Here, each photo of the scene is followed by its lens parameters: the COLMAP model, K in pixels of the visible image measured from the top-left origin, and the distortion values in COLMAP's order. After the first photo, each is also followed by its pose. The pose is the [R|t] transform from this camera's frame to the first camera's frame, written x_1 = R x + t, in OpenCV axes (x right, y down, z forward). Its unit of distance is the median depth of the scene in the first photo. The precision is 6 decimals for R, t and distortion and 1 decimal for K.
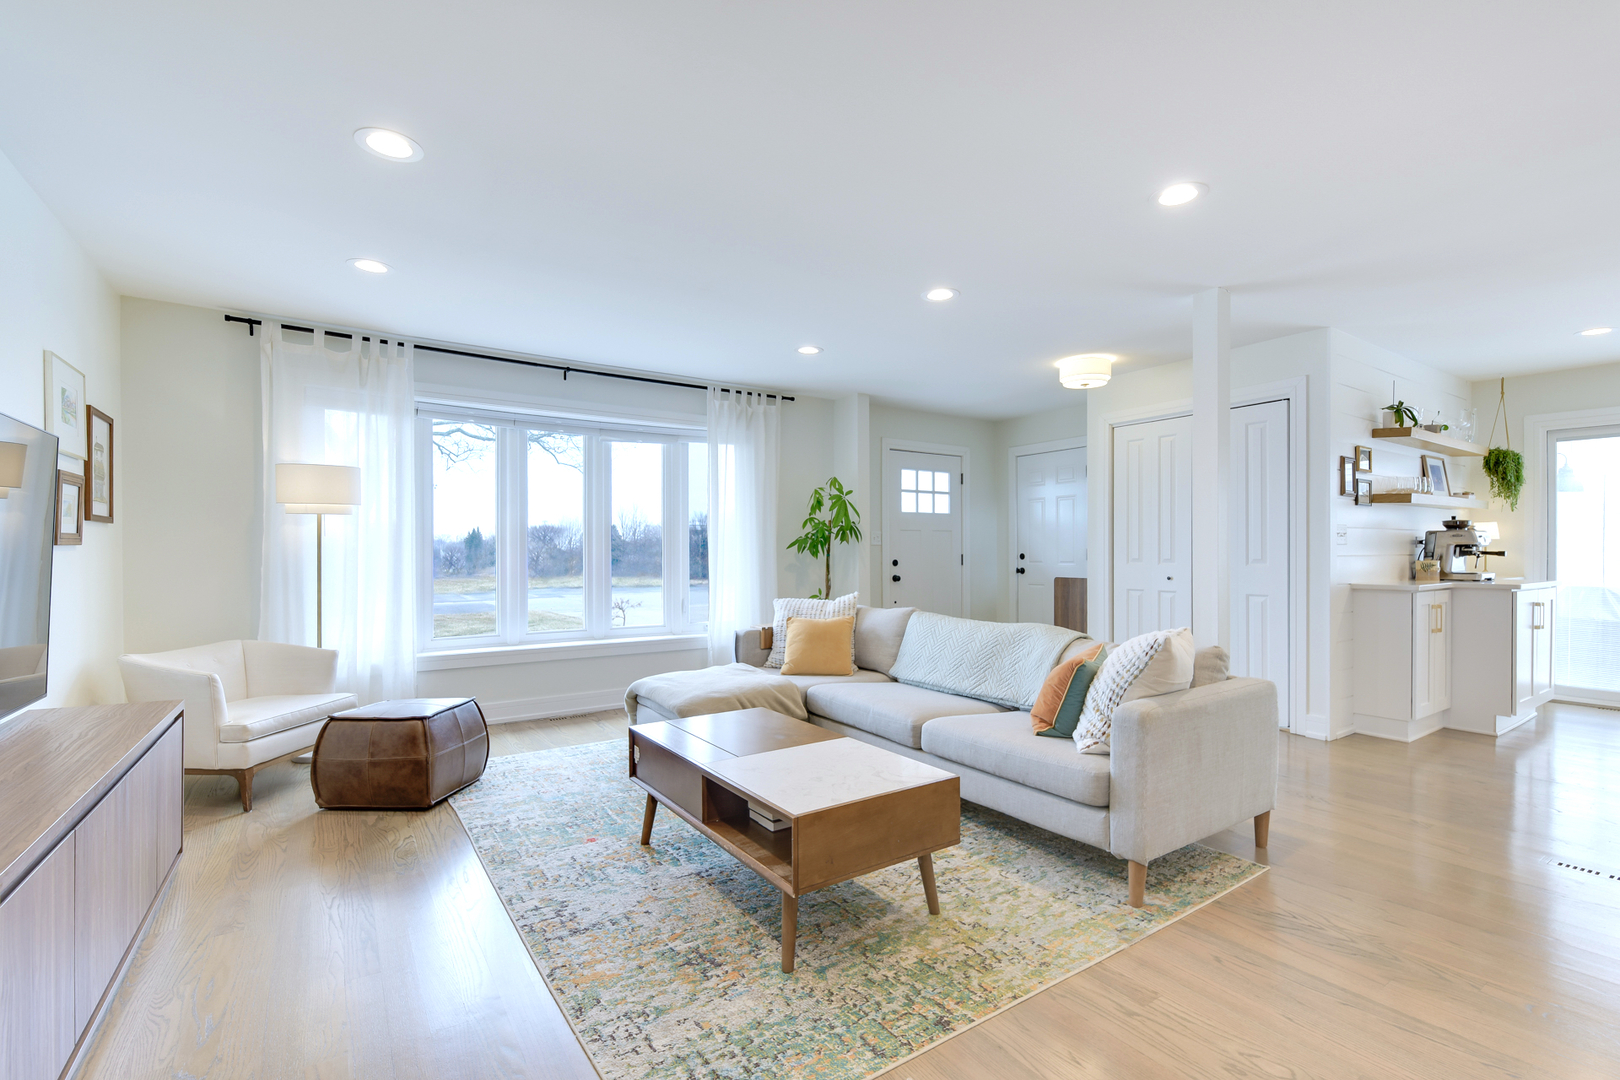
lens RADIAL K [[727.6, 0, 827.4], [0, 727.6, 561.0], [0, 0, 1]] dist [-0.001066, -0.005975]
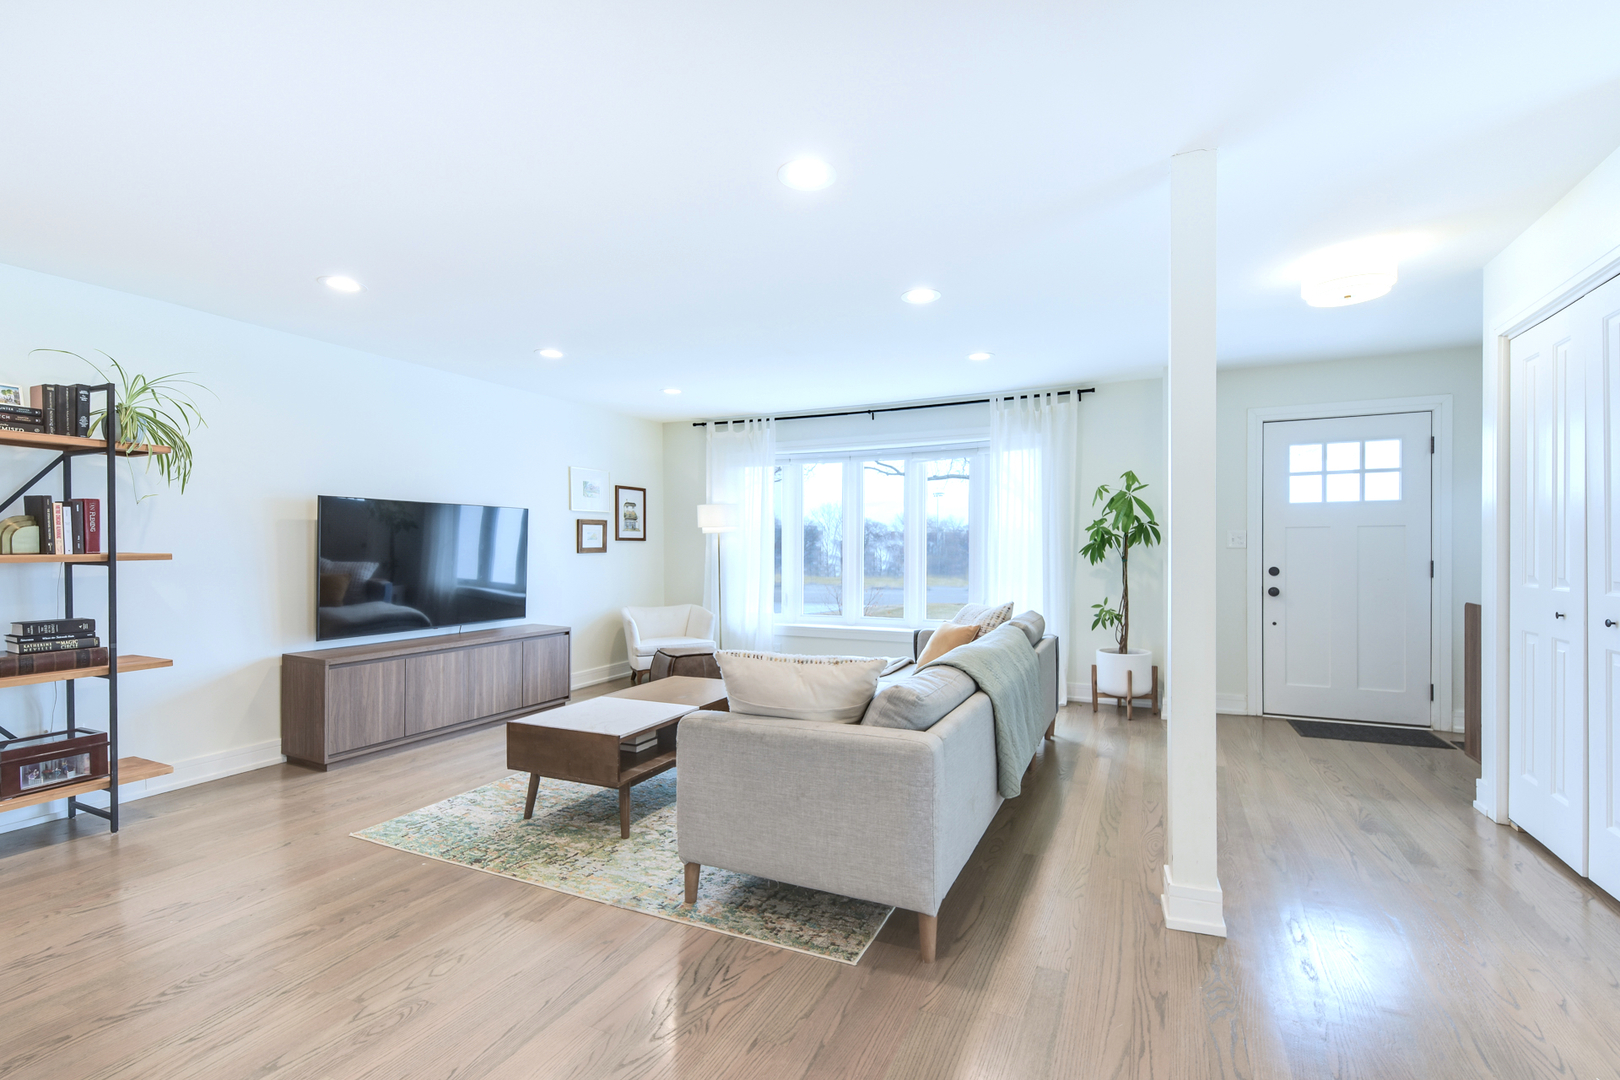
lens RADIAL K [[712.3, 0, 823.7], [0, 712.3, 555.3], [0, 0, 1]] dist [0.000956, -0.001185]
pose [[0.513549, 0.007180, -0.858030, 0.681238], [-0.008149, 0.999961, 0.003490, -0.017458], [0.858021, 0.005199, 0.513588, 0.303470]]
